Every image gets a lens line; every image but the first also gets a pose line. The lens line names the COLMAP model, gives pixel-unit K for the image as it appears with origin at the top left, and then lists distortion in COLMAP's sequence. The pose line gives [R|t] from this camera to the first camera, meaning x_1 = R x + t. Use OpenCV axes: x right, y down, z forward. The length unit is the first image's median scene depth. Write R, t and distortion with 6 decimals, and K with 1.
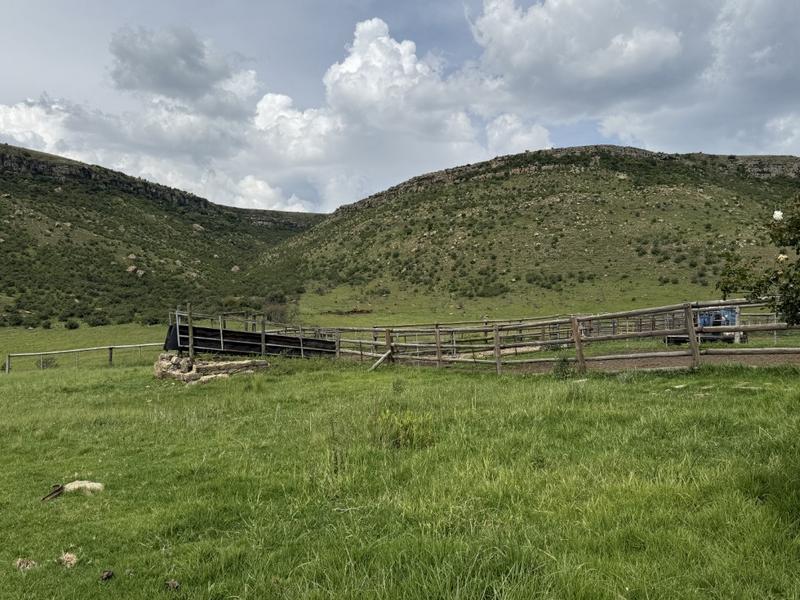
lens RADIAL K [[655.3, 0, 400.4], [0, 655.3, 301.4], [0, 0, 1]] dist [0.113902, -0.009946]
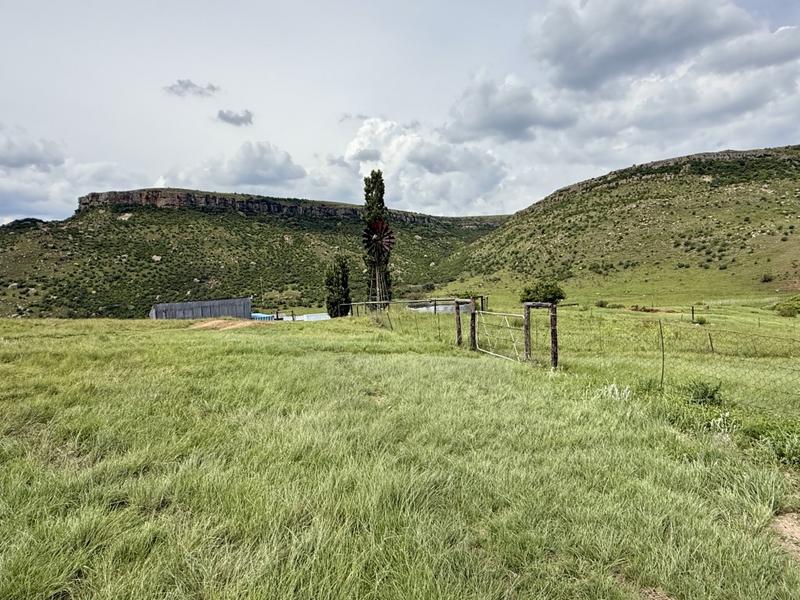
lens RADIAL K [[488.7, 0, 400.6], [0, 488.7, 301.9], [0, 0, 1]] dist [-0.001265, -0.001189]
pose [[0.916655, -0.021434, -0.399104, 0.158658], [0.042957, 0.998060, 0.045062, -0.016268], [0.397364, -0.058451, 0.915798, -0.121805]]
